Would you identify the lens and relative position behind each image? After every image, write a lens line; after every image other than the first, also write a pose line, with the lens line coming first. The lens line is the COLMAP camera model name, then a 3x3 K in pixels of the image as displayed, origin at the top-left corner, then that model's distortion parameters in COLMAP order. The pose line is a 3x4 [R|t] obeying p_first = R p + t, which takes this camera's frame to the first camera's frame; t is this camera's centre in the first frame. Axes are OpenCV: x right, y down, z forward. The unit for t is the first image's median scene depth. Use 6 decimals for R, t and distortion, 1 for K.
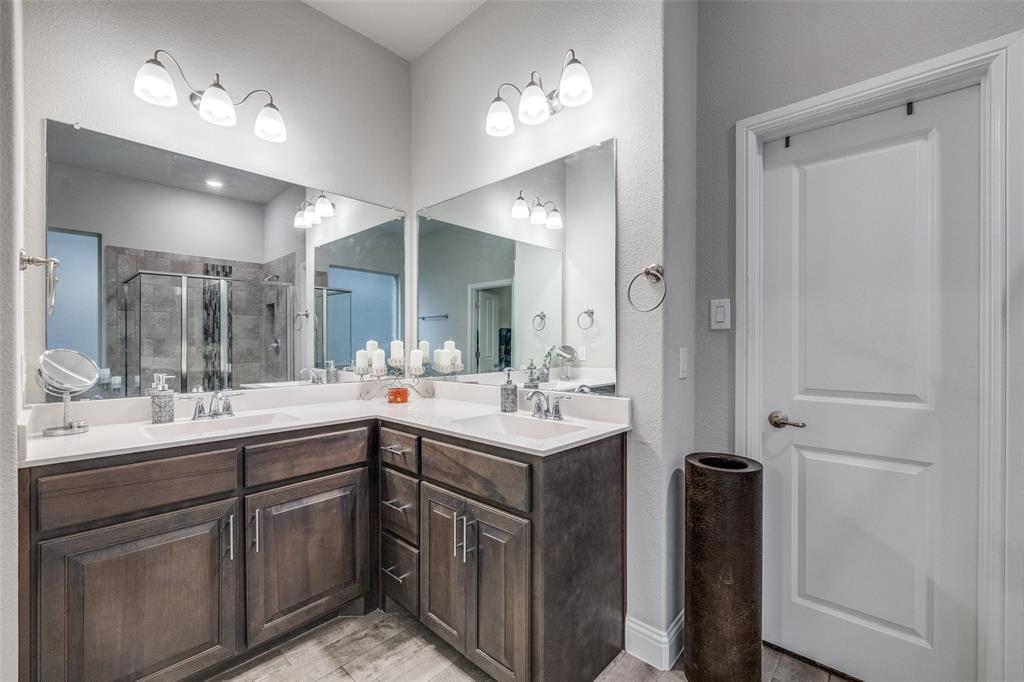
lens RADIAL K [[426.4, 0, 501.5], [0, 426.4, 343.3], [0, 0, 1]] dist [0.000263, -0.000272]
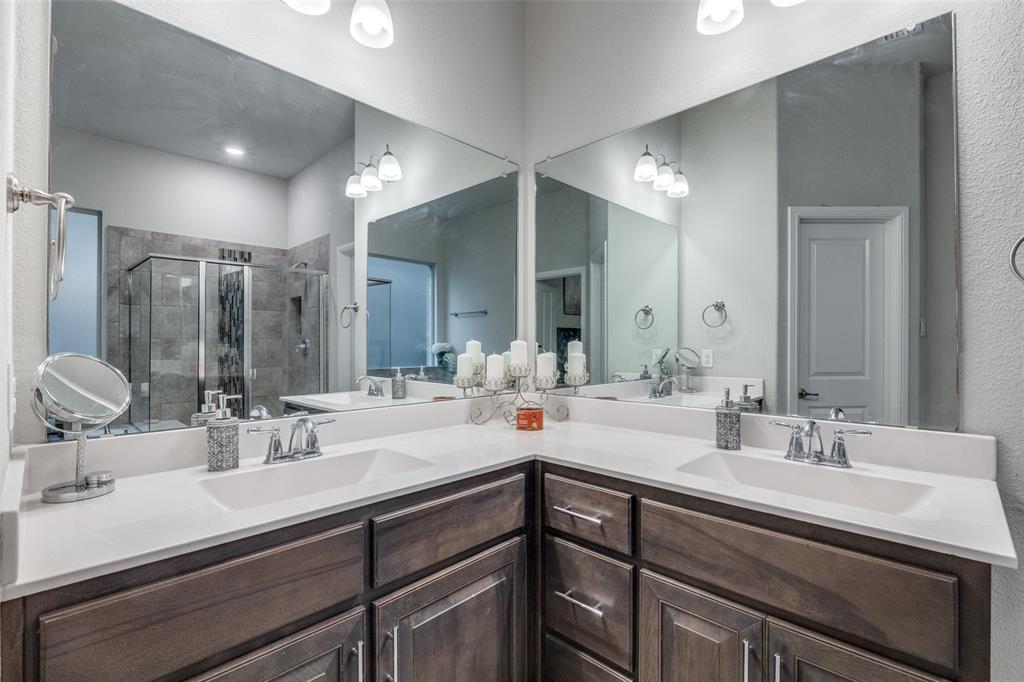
lens RADIAL K [[459.2, 0, 500.5], [0, 459.2, 340.9], [0, 0, 1]] dist [-0.004104, -0.000073]
pose [[0.999801, 0.000922, -0.019944, -0.344347], [-0.001061, 0.999975, -0.006961, -0.000776], [0.019937, 0.006981, 0.999777, 0.304147]]
